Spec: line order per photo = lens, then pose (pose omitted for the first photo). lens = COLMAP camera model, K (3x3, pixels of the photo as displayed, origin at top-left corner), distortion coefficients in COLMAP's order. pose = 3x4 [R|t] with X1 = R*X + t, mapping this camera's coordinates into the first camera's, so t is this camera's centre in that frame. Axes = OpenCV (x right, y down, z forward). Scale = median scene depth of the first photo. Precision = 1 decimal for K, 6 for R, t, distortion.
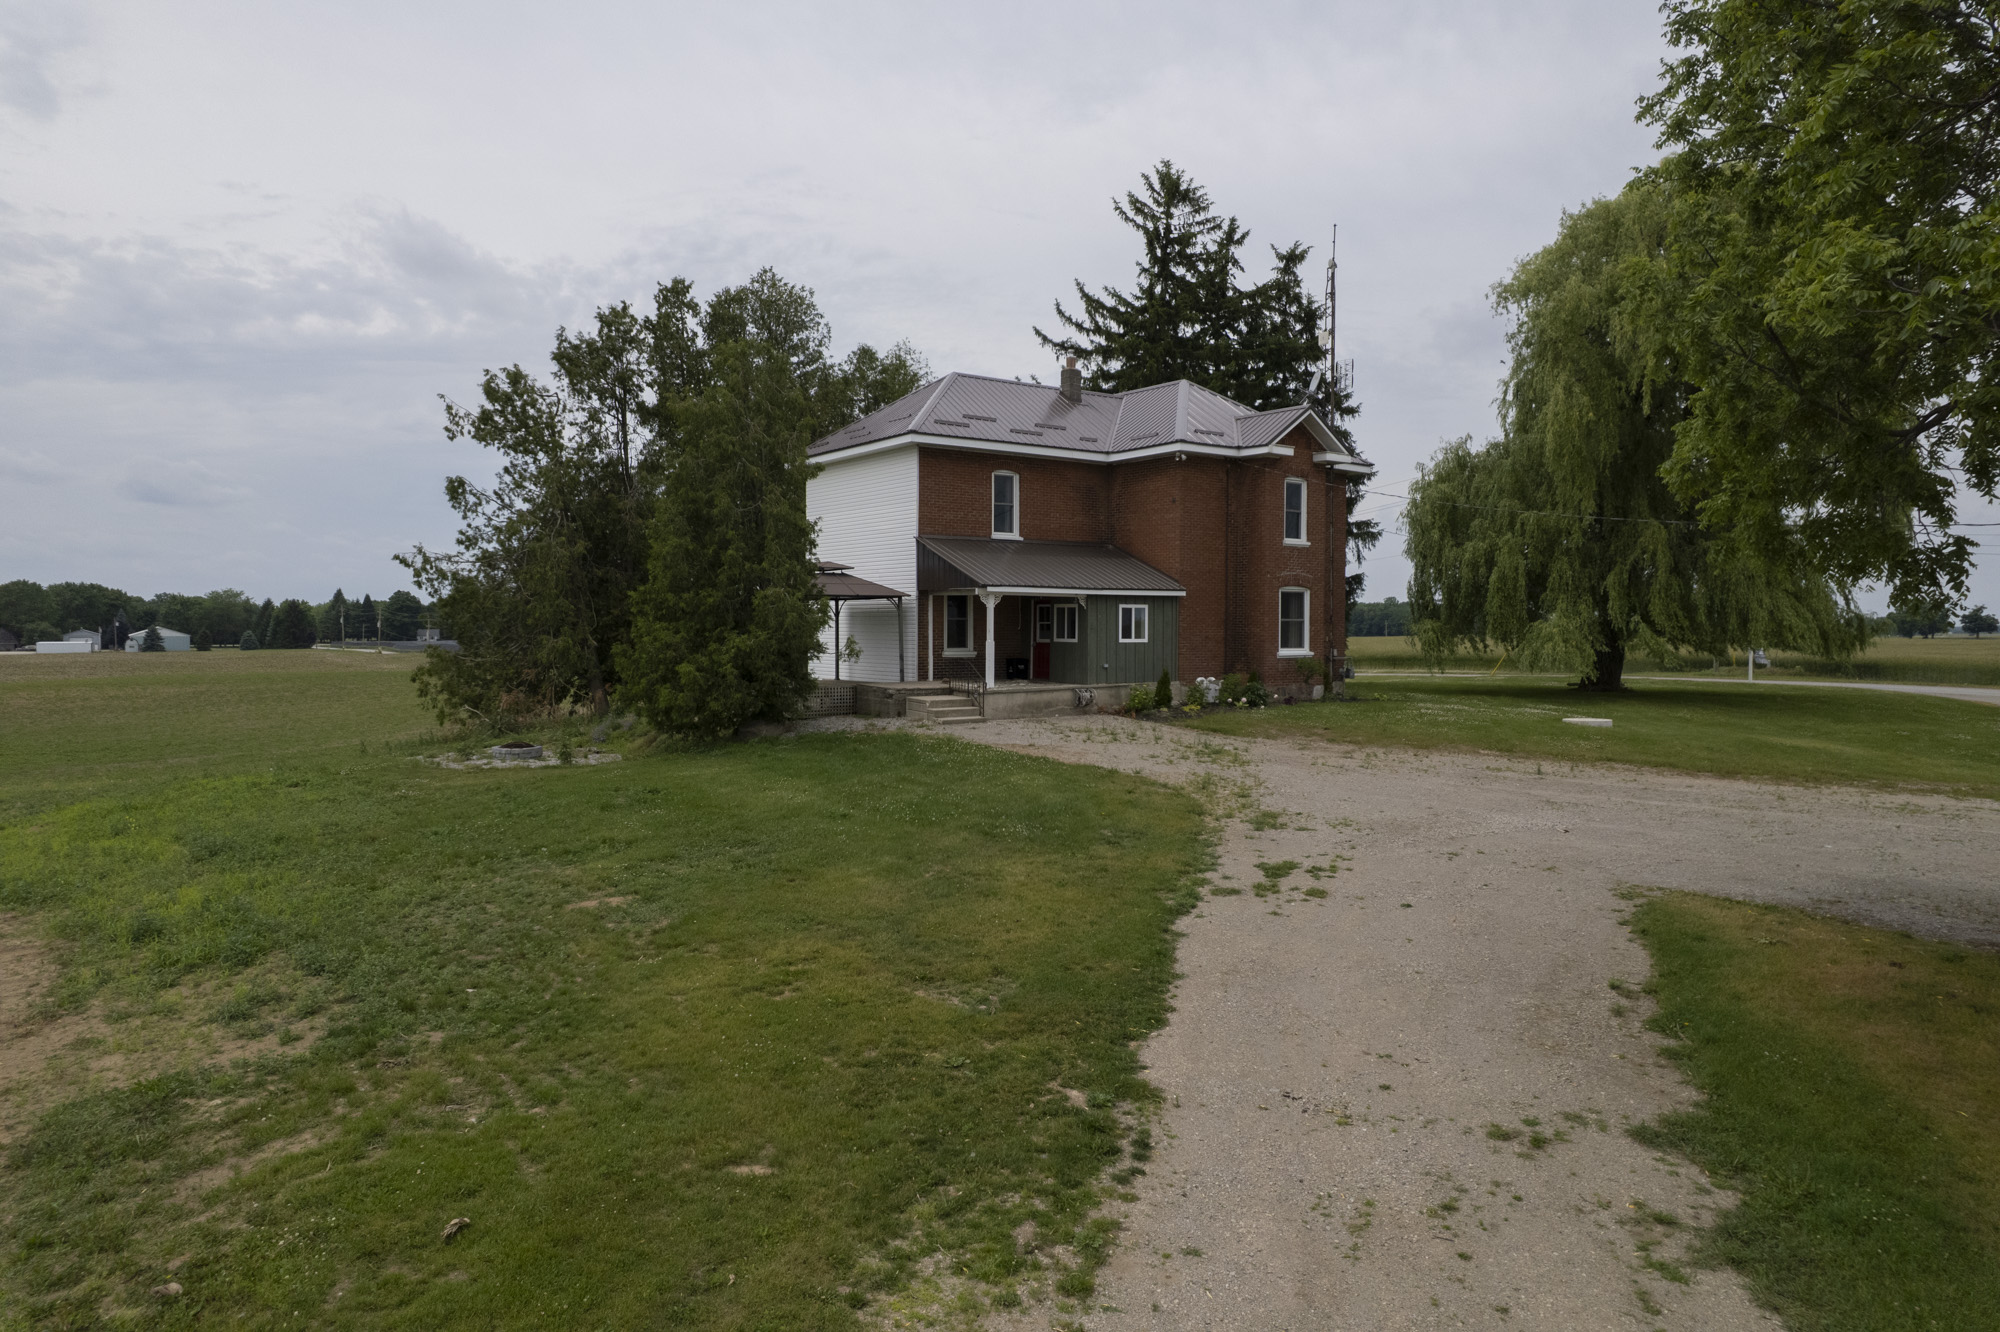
lens RADIAL K [[1278.6, 0, 990.4], [0, 1278.6, 664.3], [0, 0, 1]] dist [-0.079359, 0.076779]
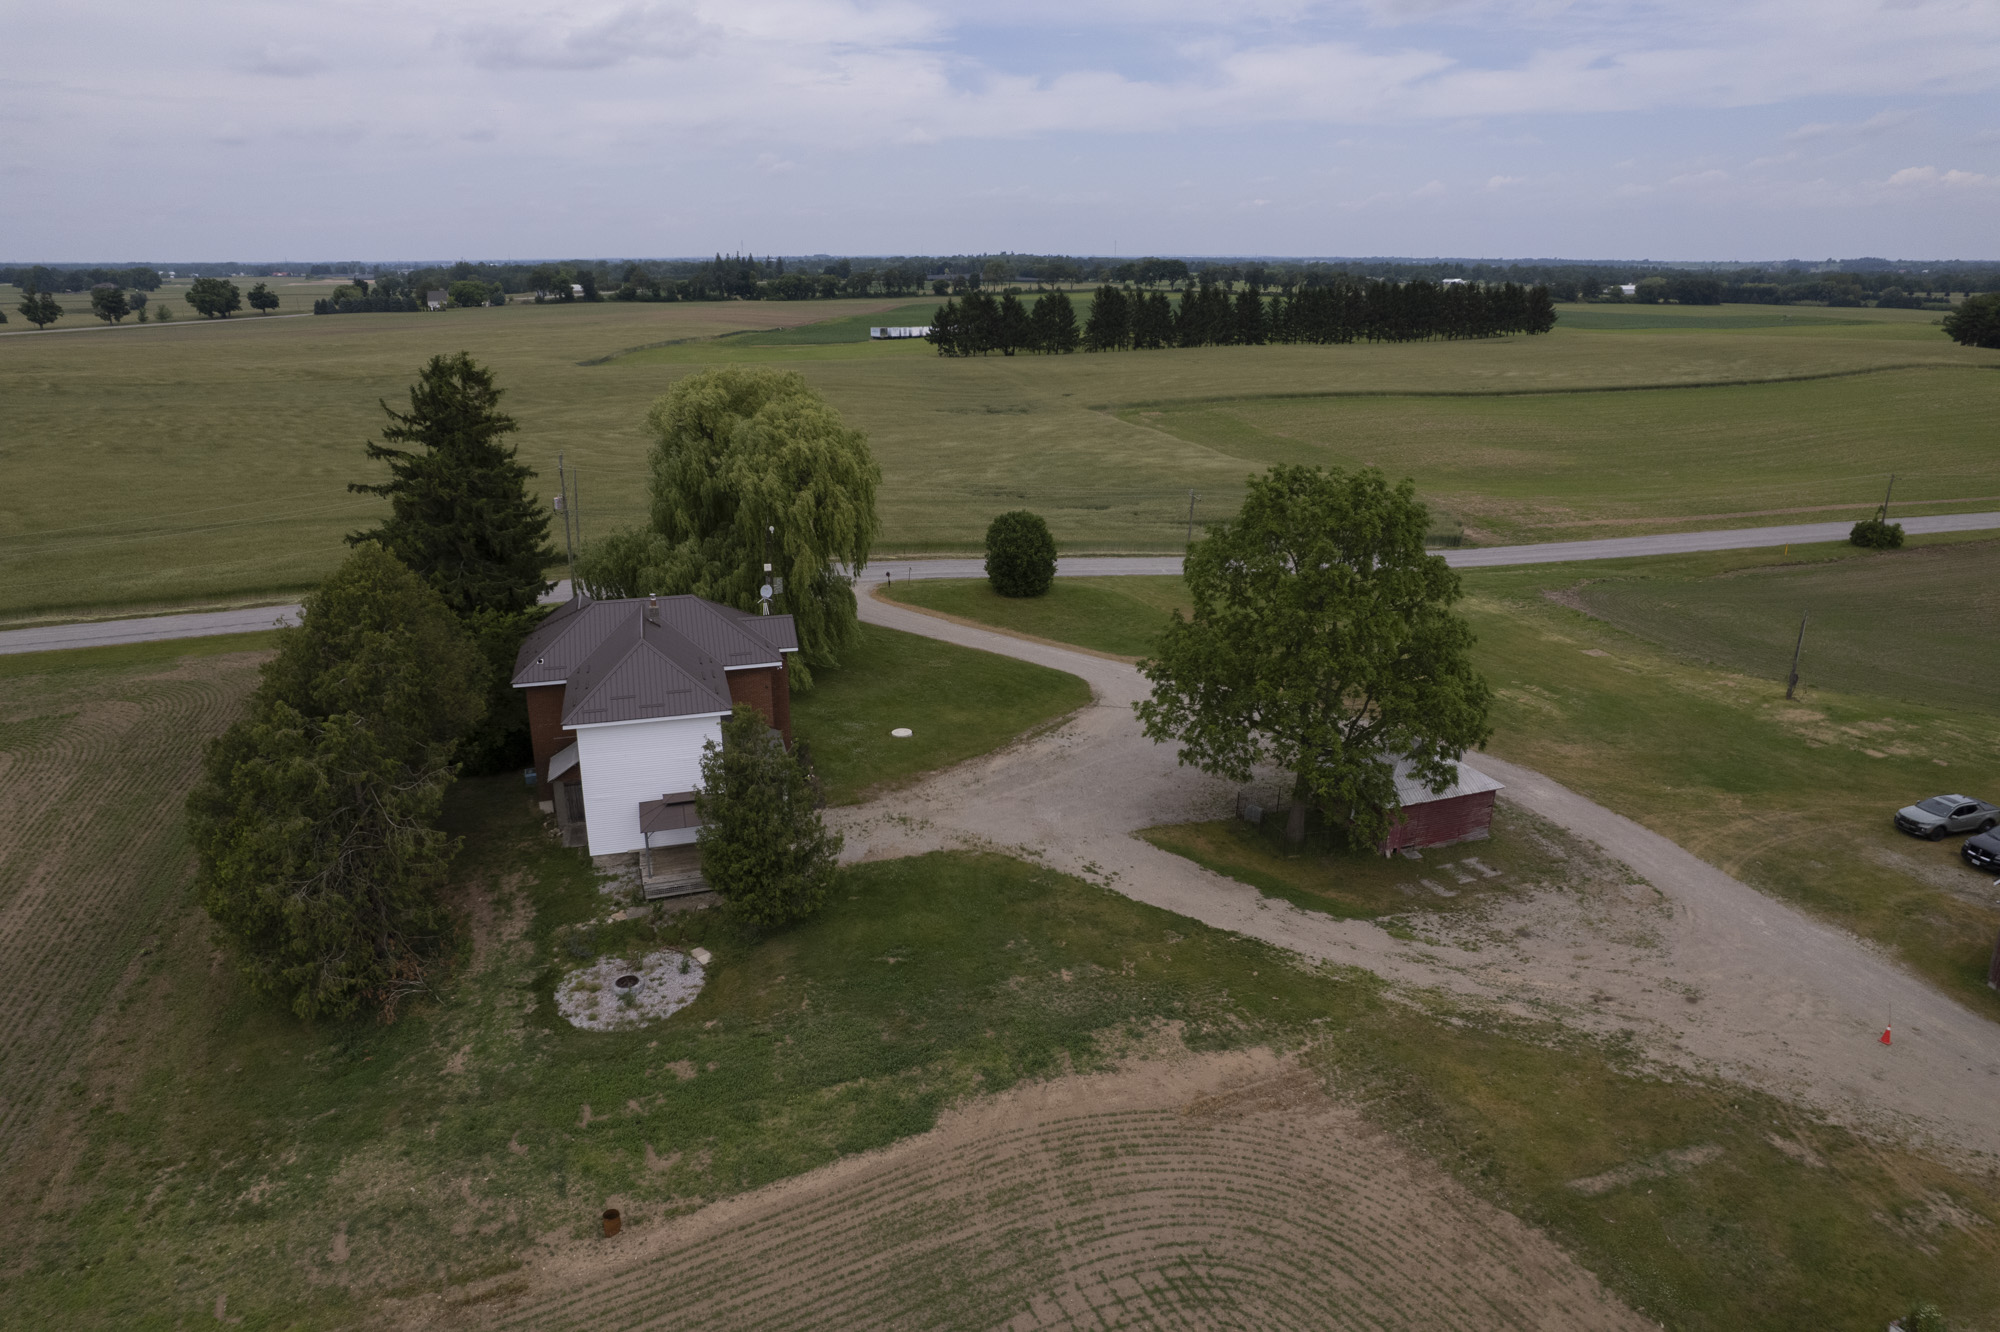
lens RADIAL K [[1278.6, 0, 990.4], [0, 1278.6, 664.3], [0, 0, 1]] dist [-0.079359, 0.076779]
pose [[0.338375, -0.293846, 0.893956, -3.899611], [0.031327, 0.952986, 0.301392, -1.986861], [-0.940490, -0.073978, 0.331672, 0.228209]]
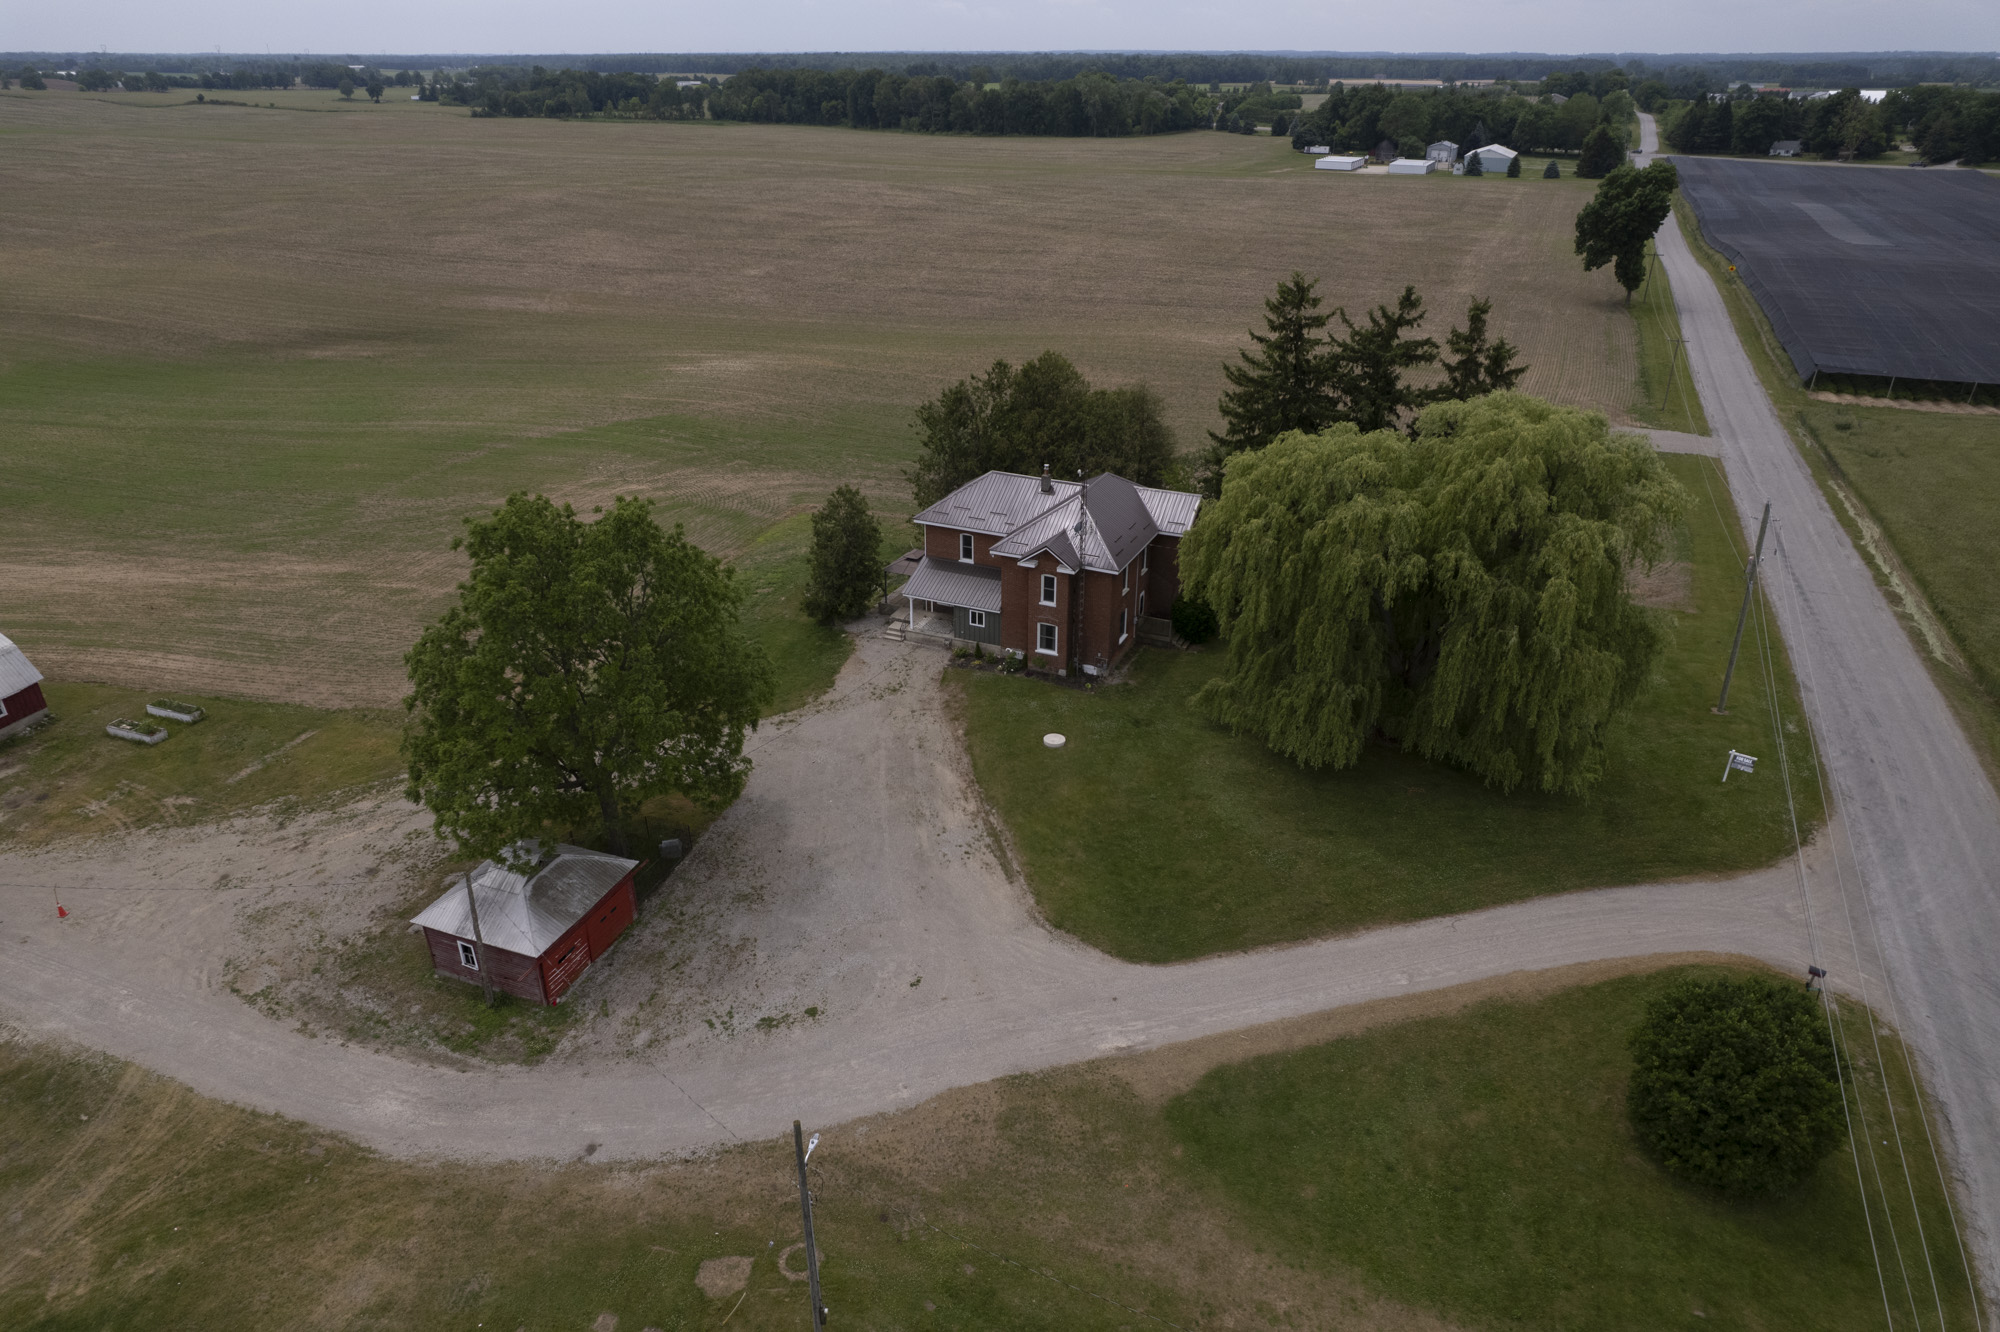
lens RADIAL K [[1278.6, 0, 990.4], [0, 1278.6, 664.3], [0, 0, 1]] dist [-0.079359, 0.076779]
pose [[0.512441, 0.372701, -0.773627, 5.290928], [-0.025684, 0.907153, 0.420016, -2.527540], [0.858338, -0.195364, 0.474435, -0.245208]]
